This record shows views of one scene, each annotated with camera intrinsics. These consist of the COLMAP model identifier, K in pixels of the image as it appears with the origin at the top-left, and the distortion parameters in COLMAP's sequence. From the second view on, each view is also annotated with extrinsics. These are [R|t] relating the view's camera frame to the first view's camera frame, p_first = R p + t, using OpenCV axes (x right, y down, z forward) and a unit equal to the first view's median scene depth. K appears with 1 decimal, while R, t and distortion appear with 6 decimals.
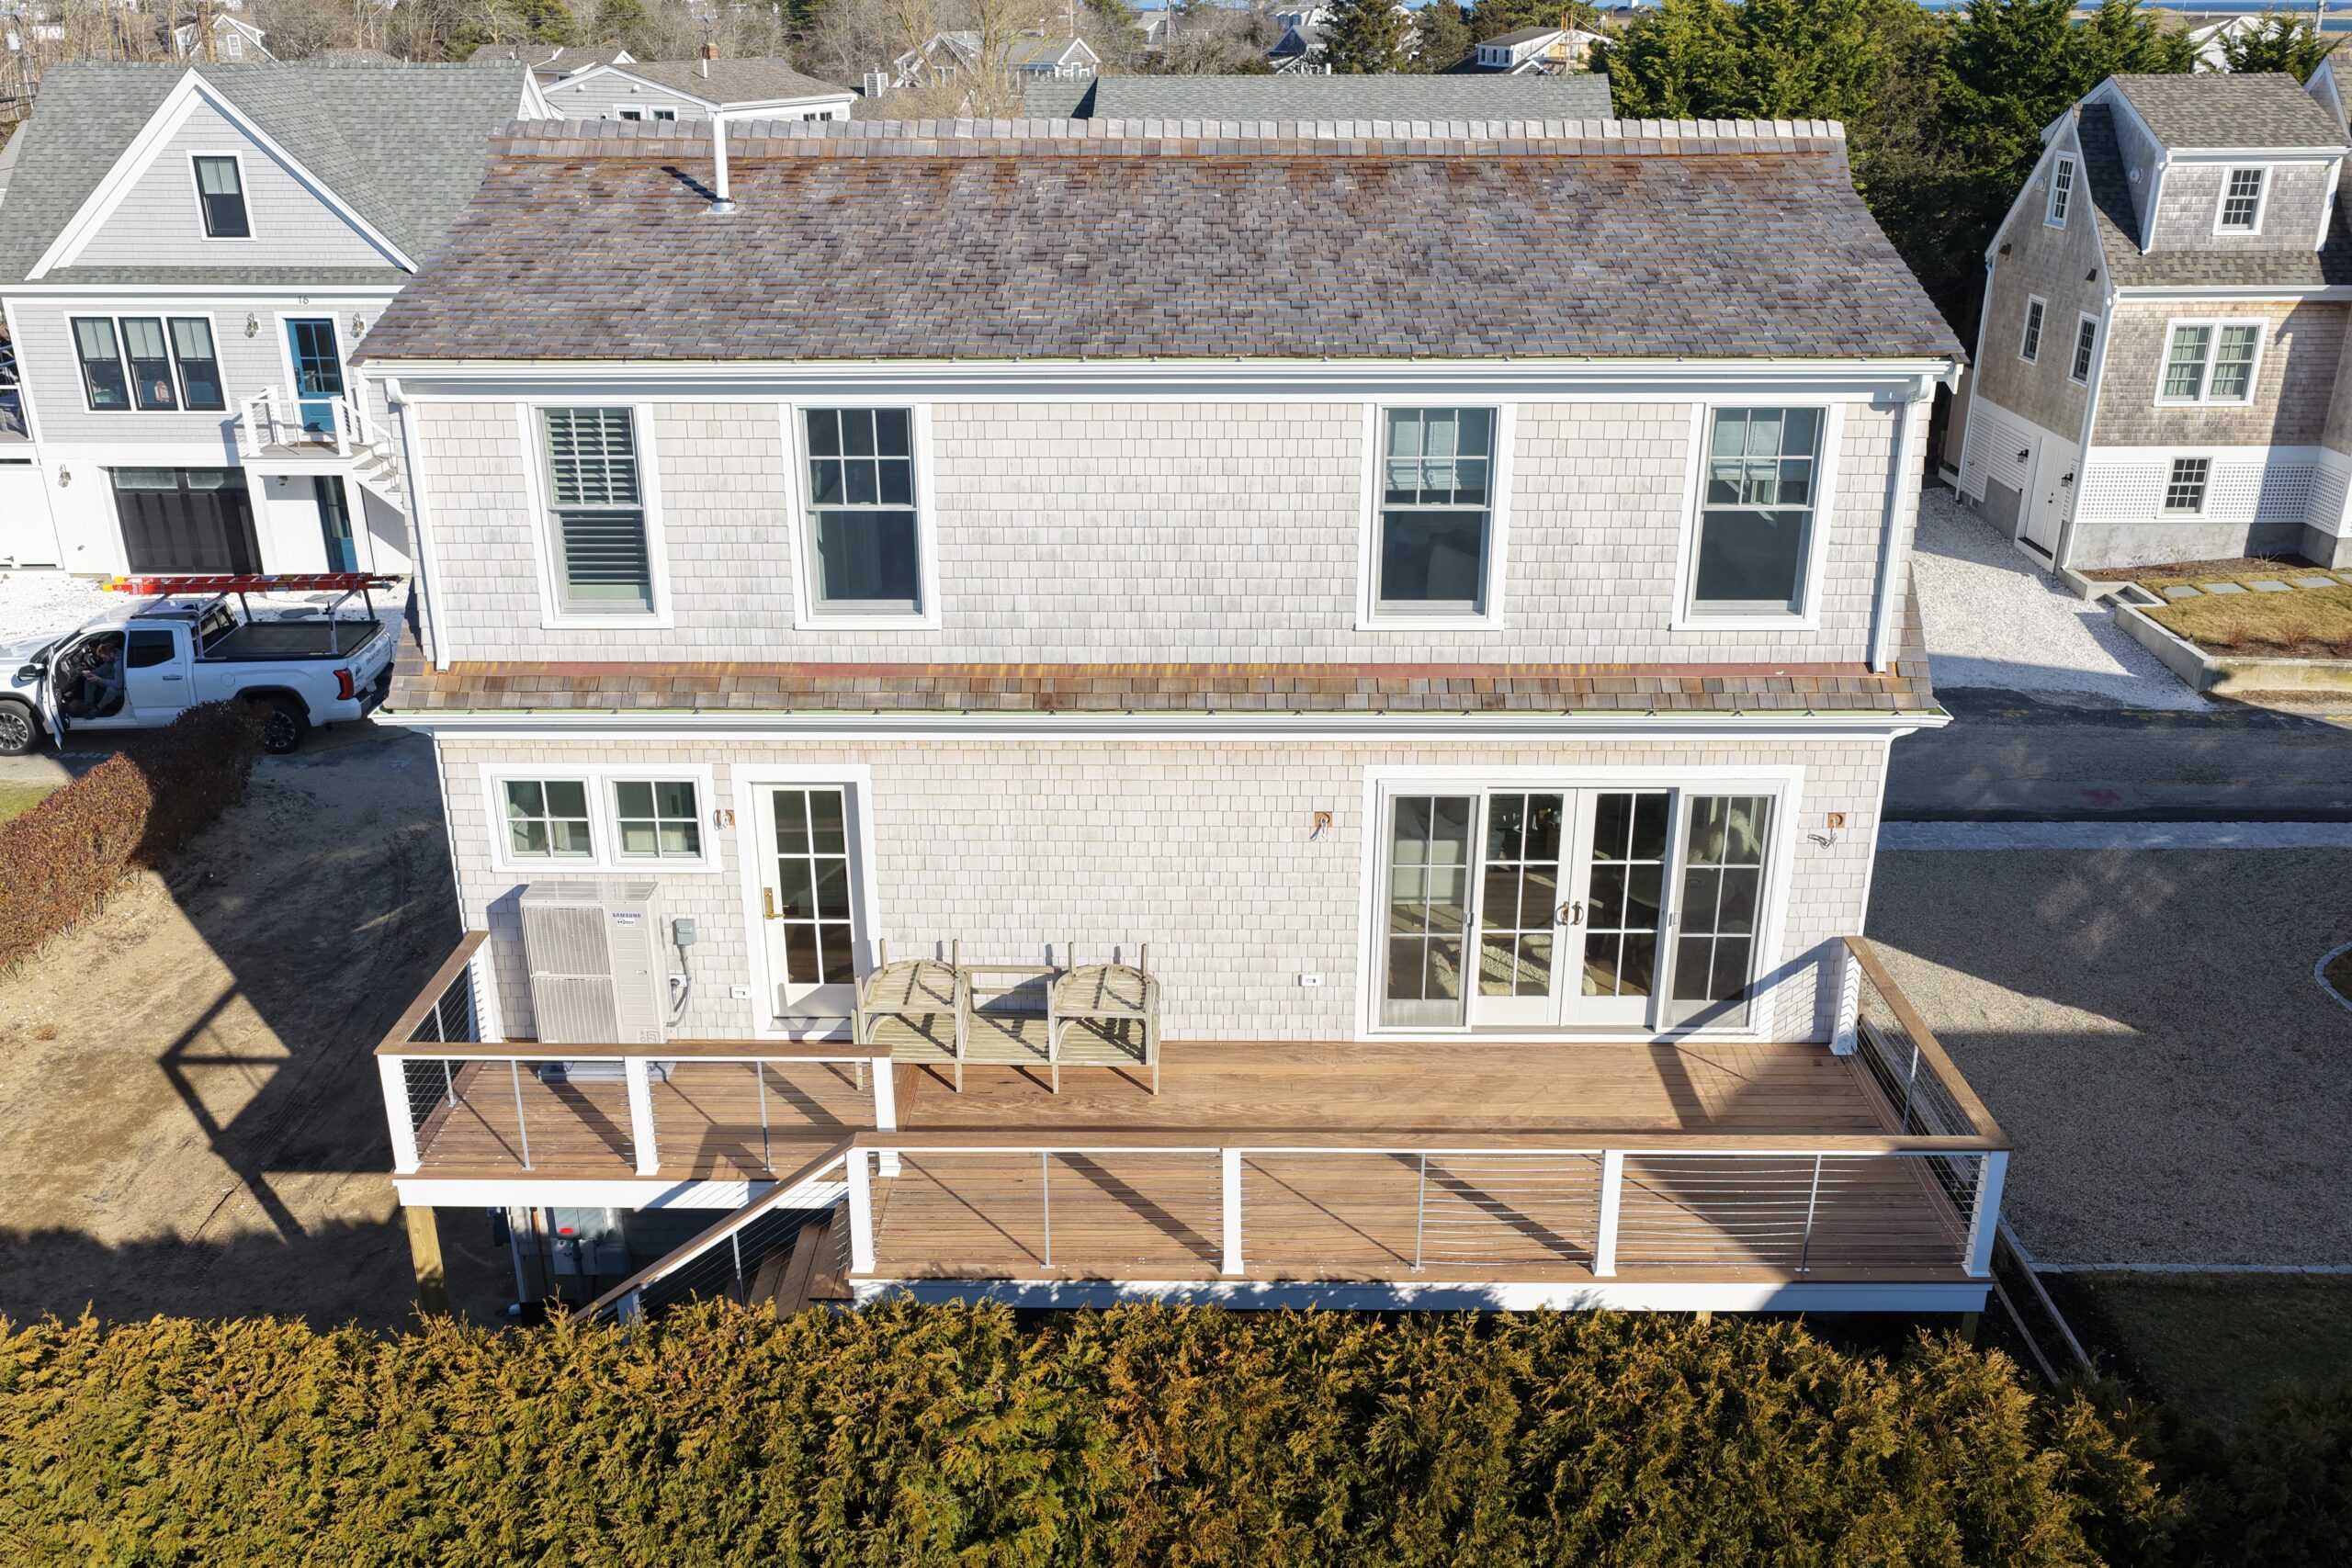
lens RADIAL K [[1957.9, 0, 1180.5], [0, 1957.9, 790.5], [0, 0, 1]] dist [-0.028794, 0.075505]
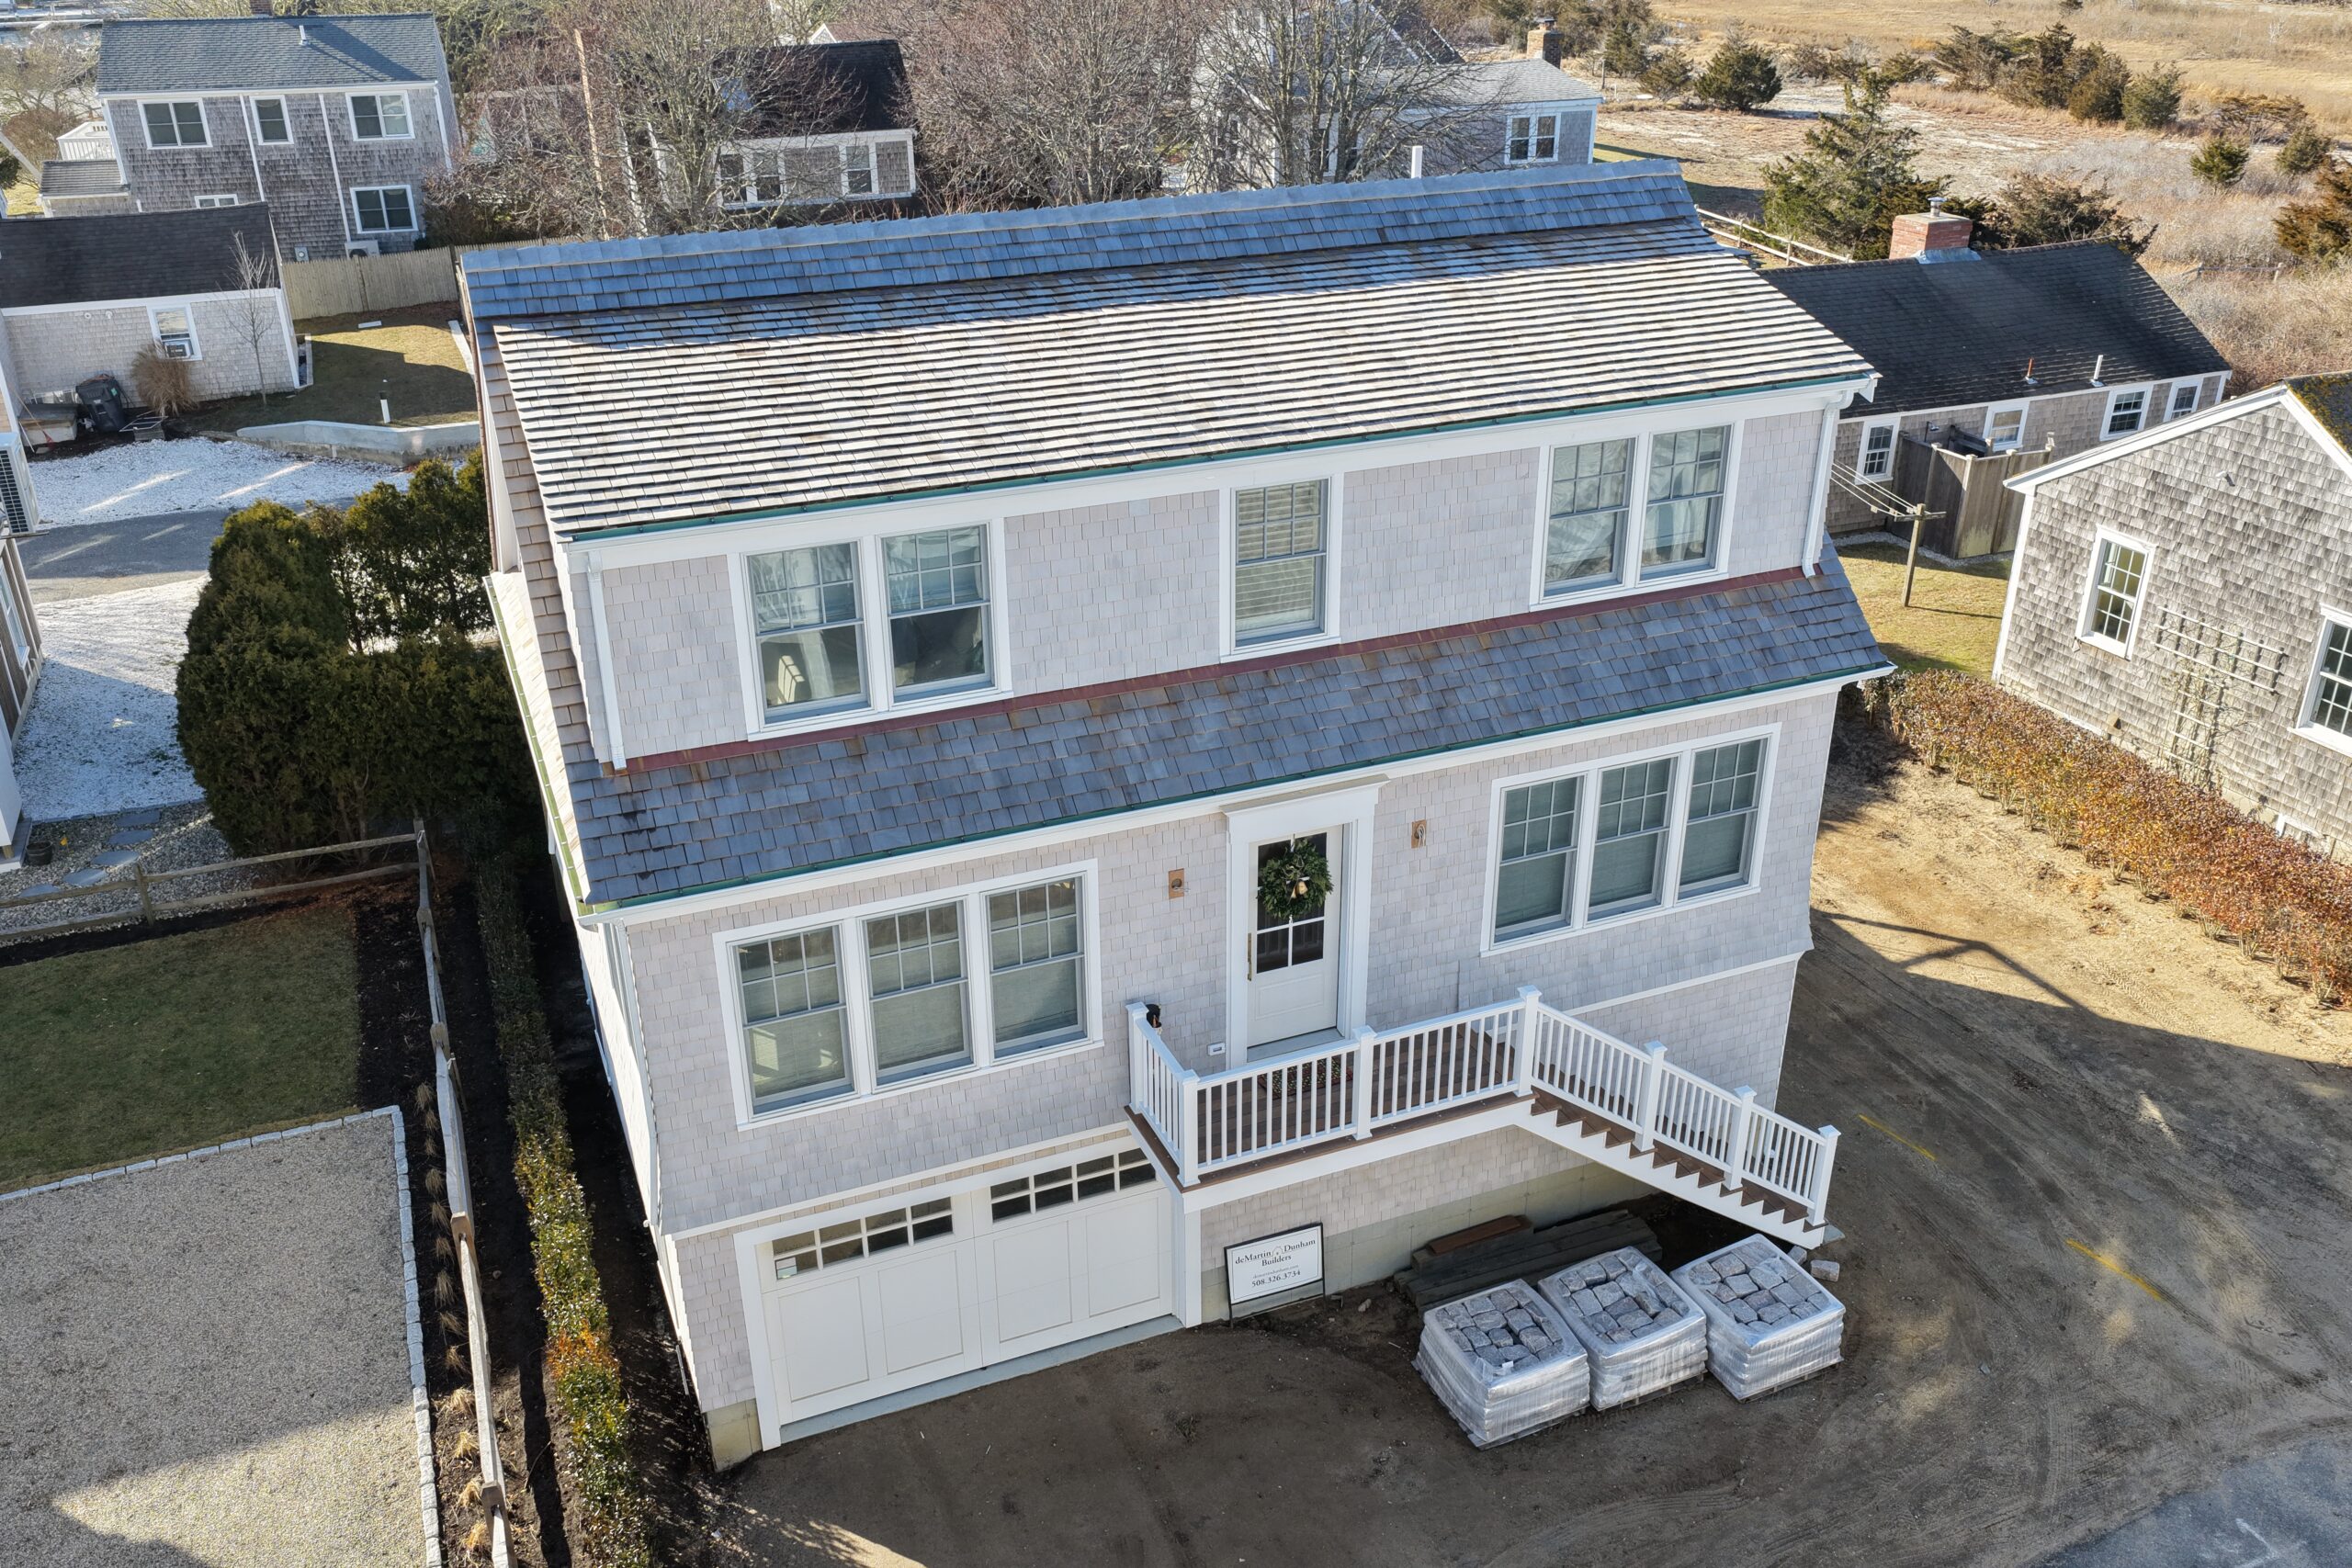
lens RADIAL K [[1957.9, 0, 1180.5], [0, 1957.9, 790.5], [0, 0, 1]] dist [-0.028794, 0.075505]
pose [[-0.918889, 0.180070, -0.351025, 0.213430], [-0.138308, 0.686254, 0.714091, -0.463995], [0.369478, 0.704720, -0.605686, 0.971658]]
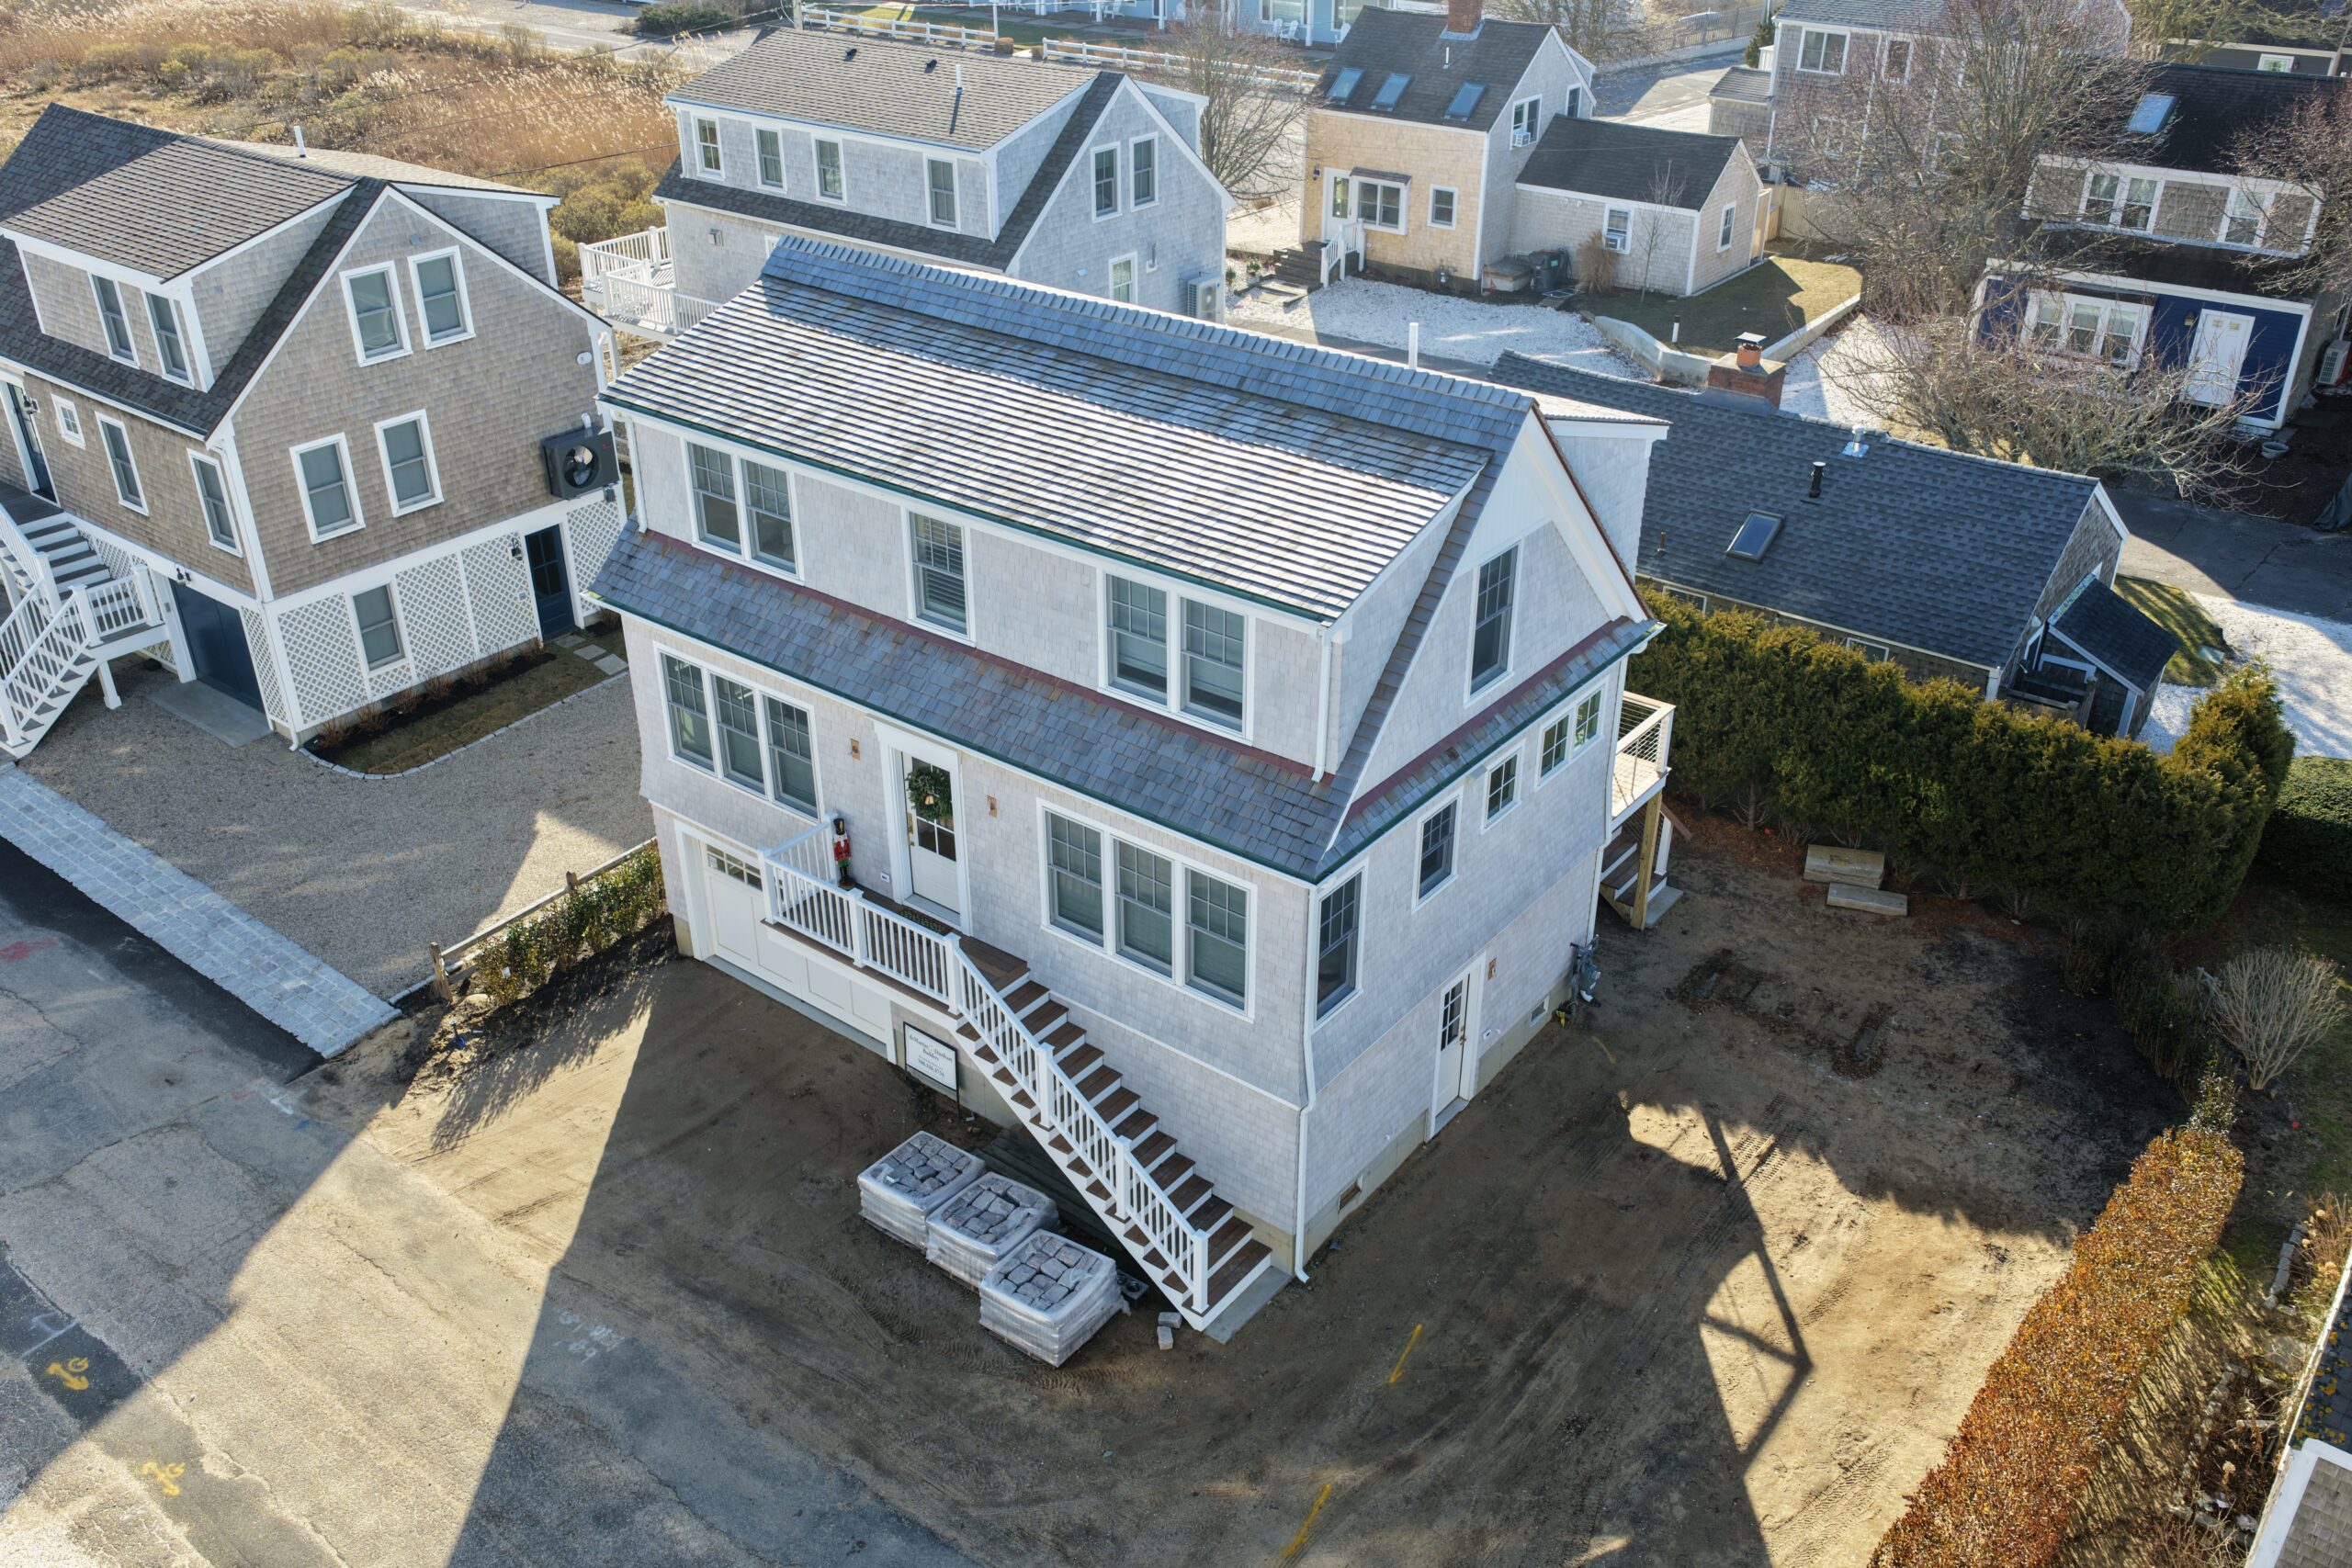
lens RADIAL K [[1957.9, 0, 1180.5], [0, 1957.9, 790.5], [0, 0, 1]] dist [-0.028794, 0.075505]
pose [[-0.795927, -0.297332, 0.527346, -0.470717], [0.227657, 0.660143, 0.715810, -0.586807], [-0.560957, 0.689786, -0.457736, 0.966161]]
